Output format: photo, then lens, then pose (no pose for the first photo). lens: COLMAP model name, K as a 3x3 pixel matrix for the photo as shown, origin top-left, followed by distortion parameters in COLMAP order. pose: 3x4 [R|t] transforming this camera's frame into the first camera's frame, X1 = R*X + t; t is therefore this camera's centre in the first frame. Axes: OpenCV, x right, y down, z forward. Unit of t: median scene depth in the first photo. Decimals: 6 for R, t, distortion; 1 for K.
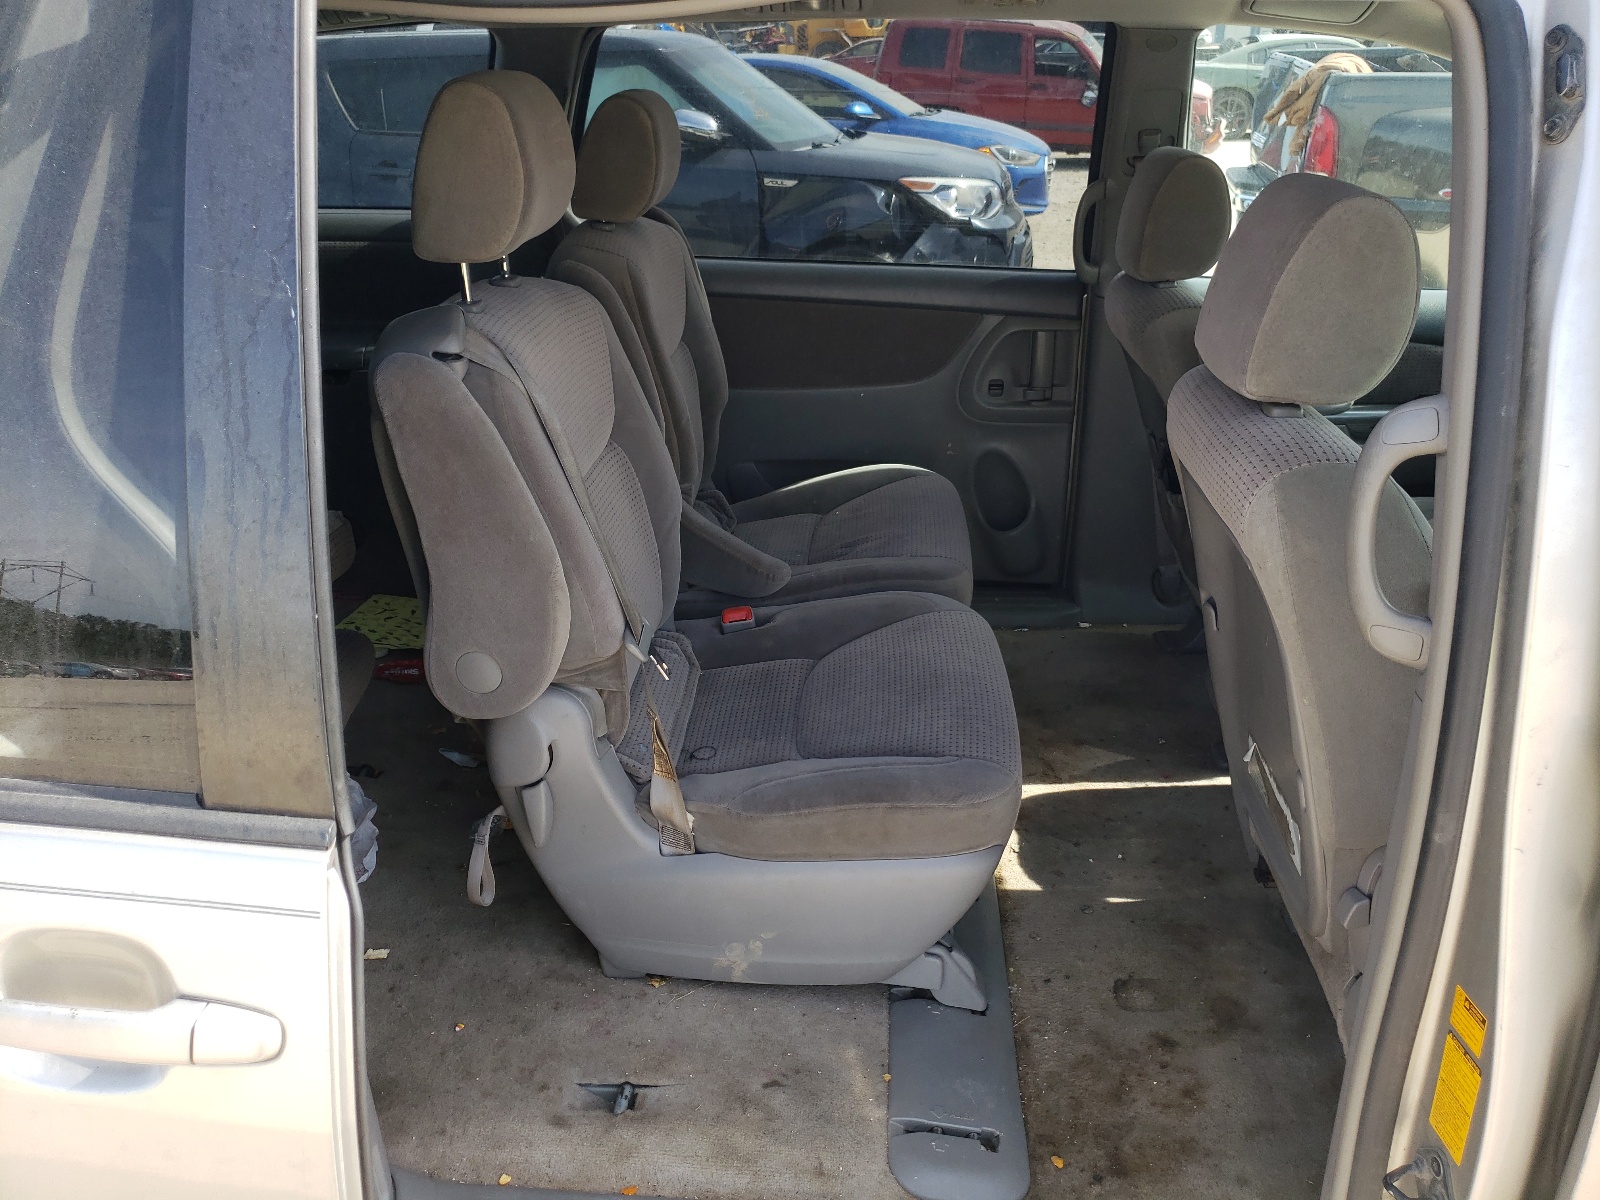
lens RADIAL K [[1215.8, 0, 799.8], [0, 1215.8, 605.1], [0, 0, 1]] dist [0.007638, 0.002920]
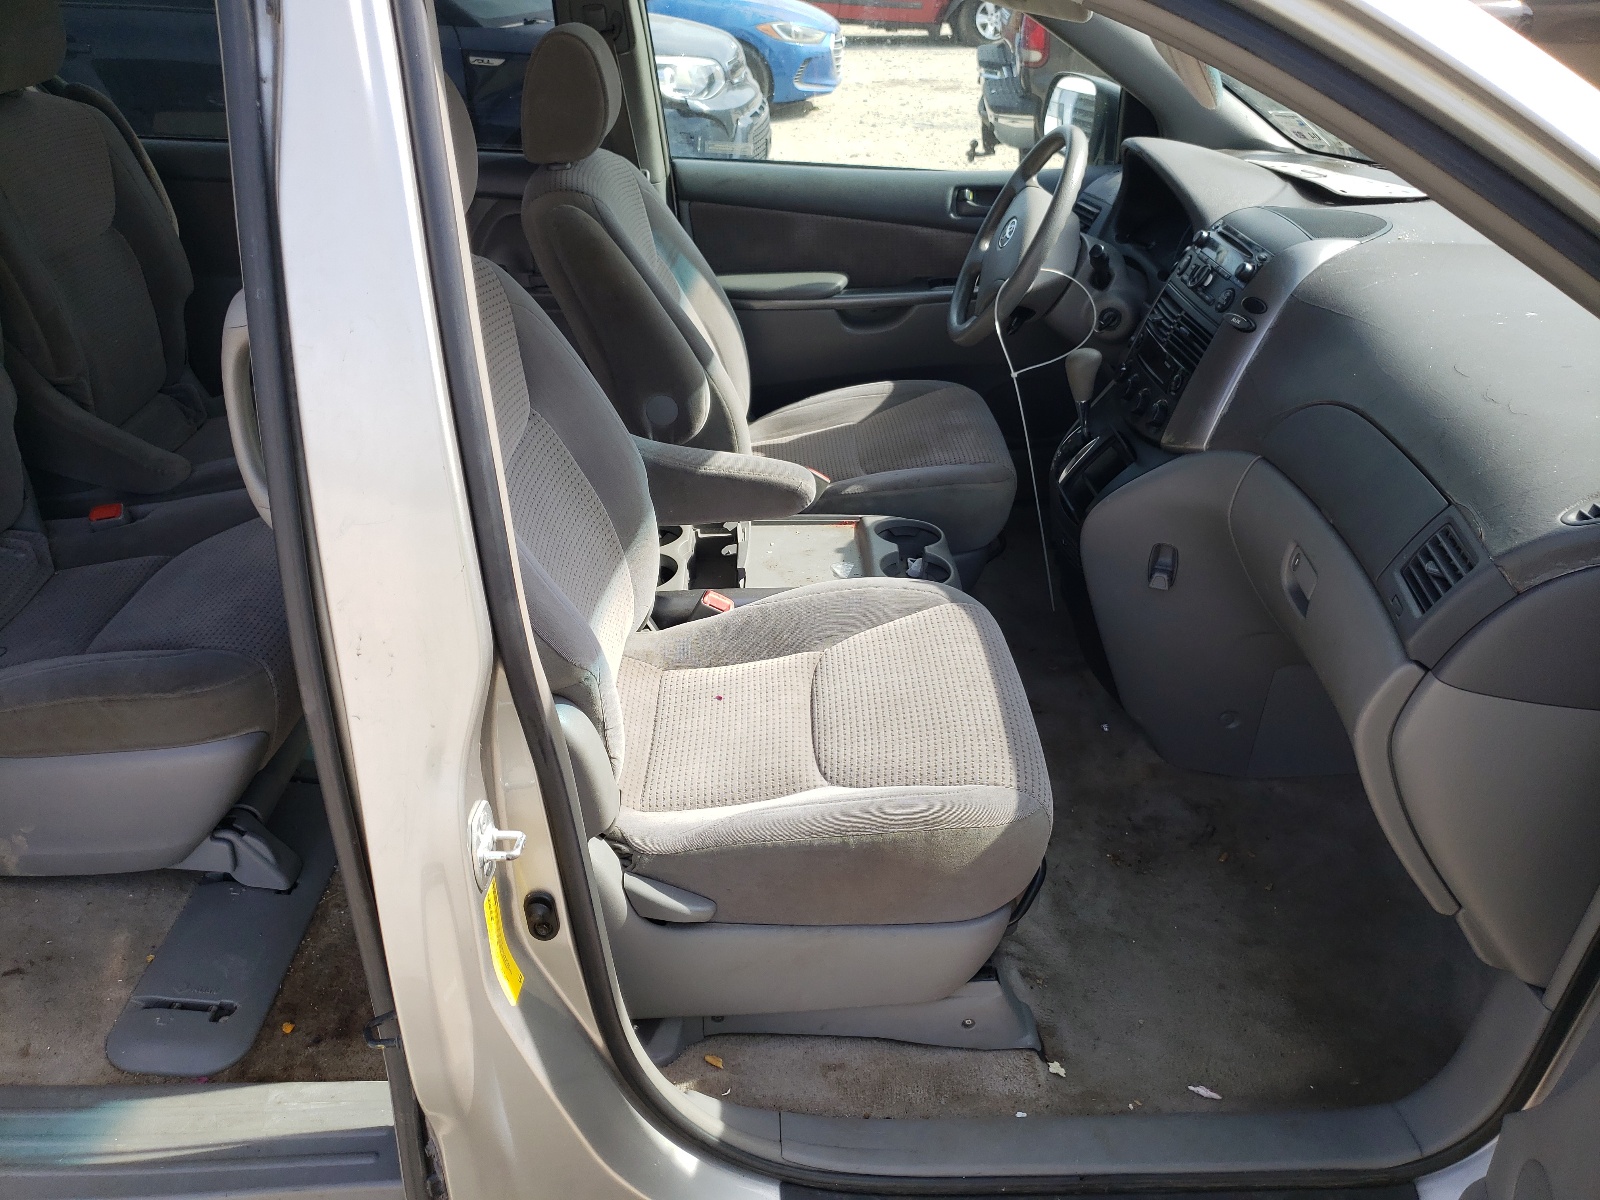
lens RADIAL K [[1215.8, 0, 798.2], [0, 1215.8, 592.9], [0, 0, 1]] dist [0.007638, 0.002920]
pose [[0.996656, -0.034412, 0.074110, 0.430535], [0.028584, 0.996520, 0.078303, 0.012073], [-0.076547, -0.075923, 0.994171, -0.032302]]
